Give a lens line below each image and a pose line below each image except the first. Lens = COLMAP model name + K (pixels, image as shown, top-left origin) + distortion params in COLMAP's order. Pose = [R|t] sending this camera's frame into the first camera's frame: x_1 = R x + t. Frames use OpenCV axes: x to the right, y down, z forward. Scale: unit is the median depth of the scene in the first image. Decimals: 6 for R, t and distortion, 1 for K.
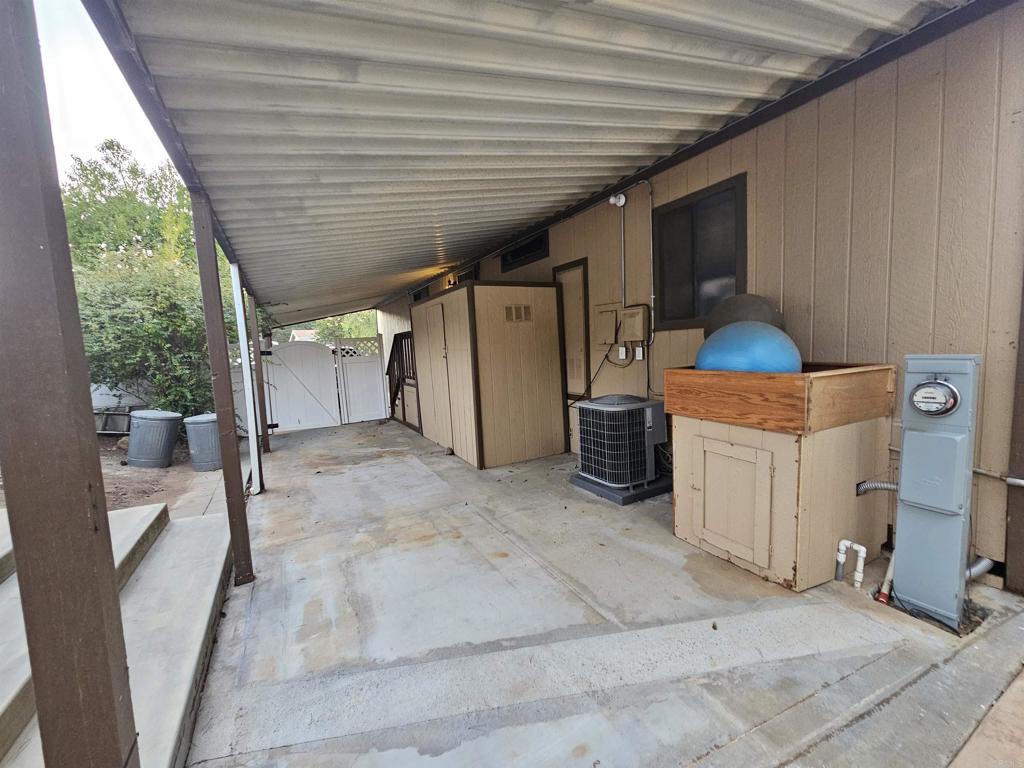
lens RADIAL K [[420.4, 0, 506.2], [0, 420.4, 381.6], [0, 0, 1]] dist [0.002025, -0.003120]
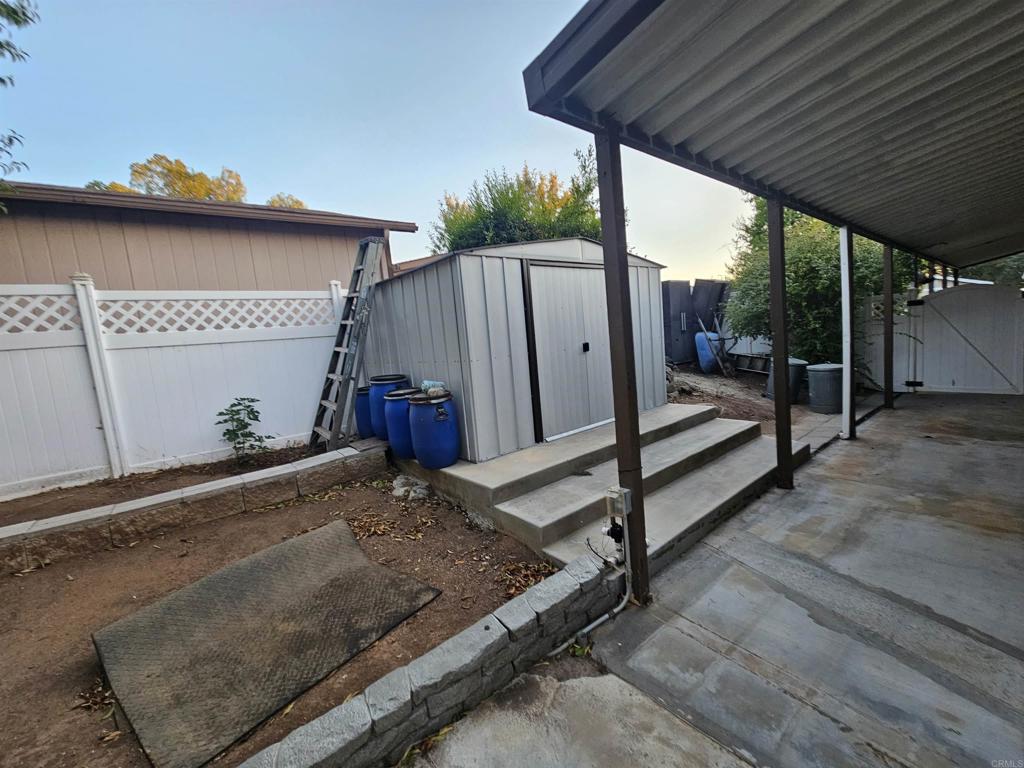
lens RADIAL K [[420.4, 0, 507.6], [0, 420.4, 388.0], [0, 0, 1]] dist [0.002025, -0.003120]
pose [[0.190977, 0.131581, -0.972735, 0.417881], [-0.002798, 0.991044, 0.133509, -0.011813], [0.981590, -0.022775, 0.189635, -0.098799]]
